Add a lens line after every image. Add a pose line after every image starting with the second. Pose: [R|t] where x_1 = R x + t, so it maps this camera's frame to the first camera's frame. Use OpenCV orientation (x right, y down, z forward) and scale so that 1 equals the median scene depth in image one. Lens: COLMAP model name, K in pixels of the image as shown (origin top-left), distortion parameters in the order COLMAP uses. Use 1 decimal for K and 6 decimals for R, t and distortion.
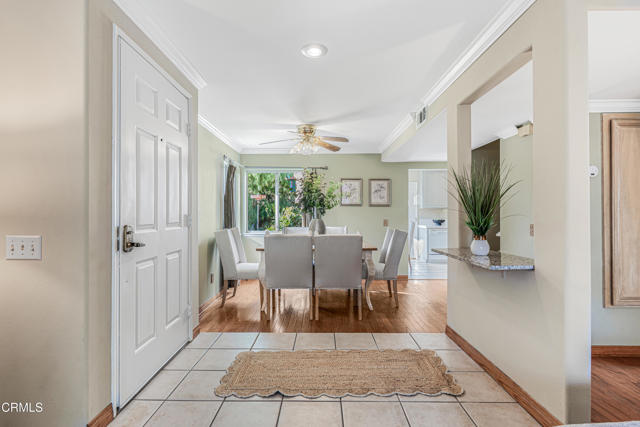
lens RADIAL K [[305.9, 0, 321.5], [0, 305.9, 210.7], [0, 0, 1]] dist [0.003493, 0.000309]
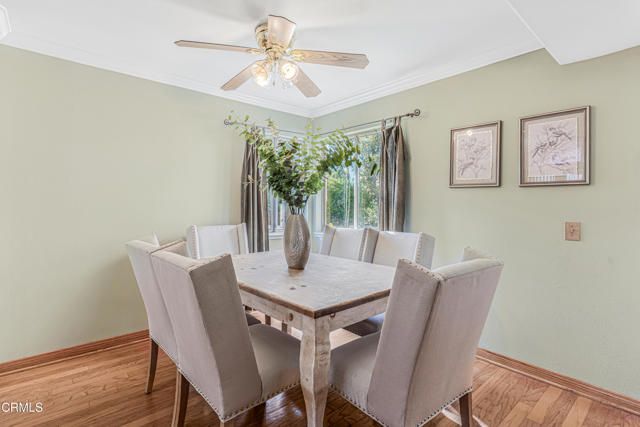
lens RADIAL K [[324.7, 0, 319.8], [0, 324.7, 203.4], [0, 0, 1]] dist [-0.000530, -0.000040]
pose [[0.665392, 0.002833, -0.746489, 0.298101], [0.001170, 0.999988, 0.004838, 0.004829], [0.746493, -0.004092, 0.665380, 0.520842]]
